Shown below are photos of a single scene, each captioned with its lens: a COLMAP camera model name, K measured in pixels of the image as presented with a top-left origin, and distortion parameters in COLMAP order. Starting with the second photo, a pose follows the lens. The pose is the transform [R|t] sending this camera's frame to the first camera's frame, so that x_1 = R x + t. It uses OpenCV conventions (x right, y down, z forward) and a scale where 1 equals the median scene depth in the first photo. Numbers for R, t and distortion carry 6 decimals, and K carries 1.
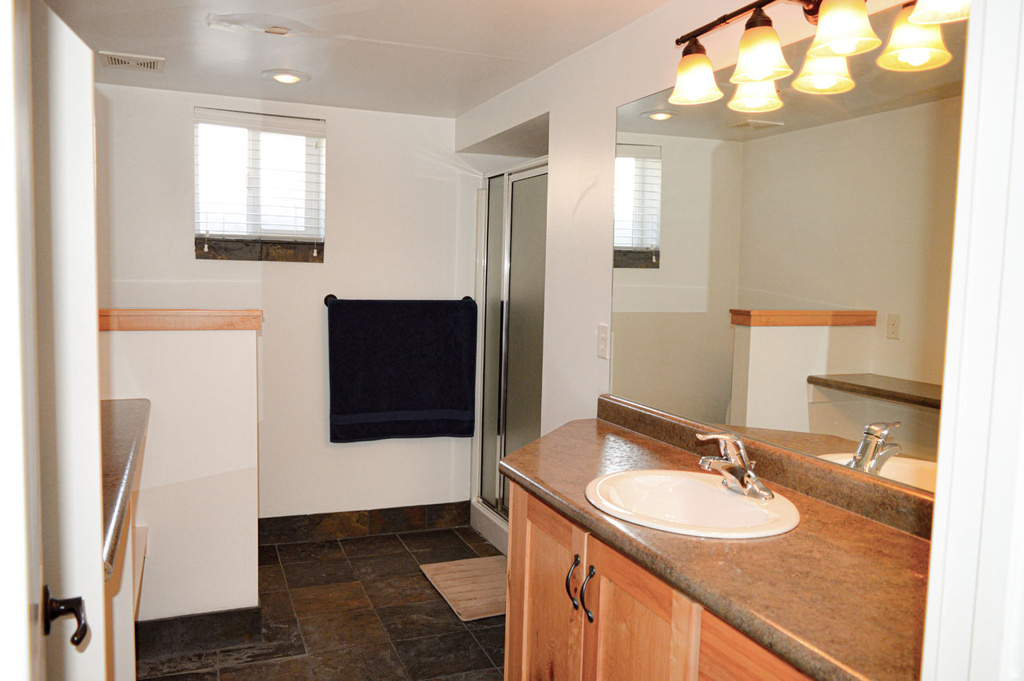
lens RADIAL K [[810.1, 0, 513.5], [0, 810.1, 344.7], [0, 0, 1]] dist [-0.010734, 0.002126]
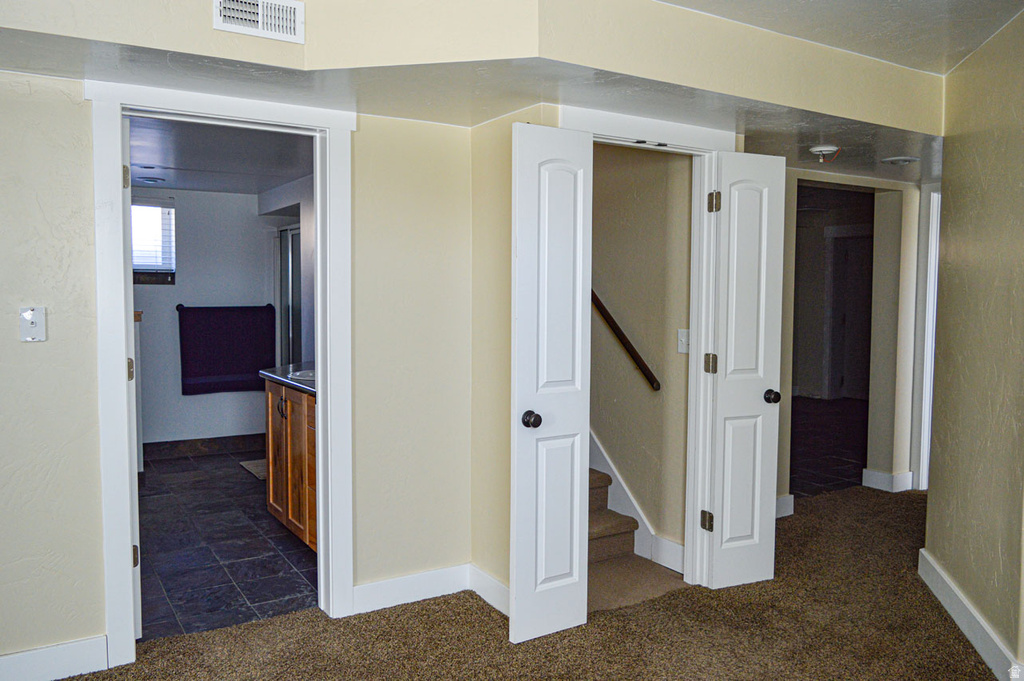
lens RADIAL K [[810.1, 0, 516.4], [0, 810.1, 344.1], [0, 0, 1]] dist [-0.010734, 0.002126]
pose [[0.986501, -0.033628, 0.160267, 0.177785], [0.037911, 0.998999, -0.023743, 0.082203], [-0.159308, 0.029499, 0.986788, -0.708194]]
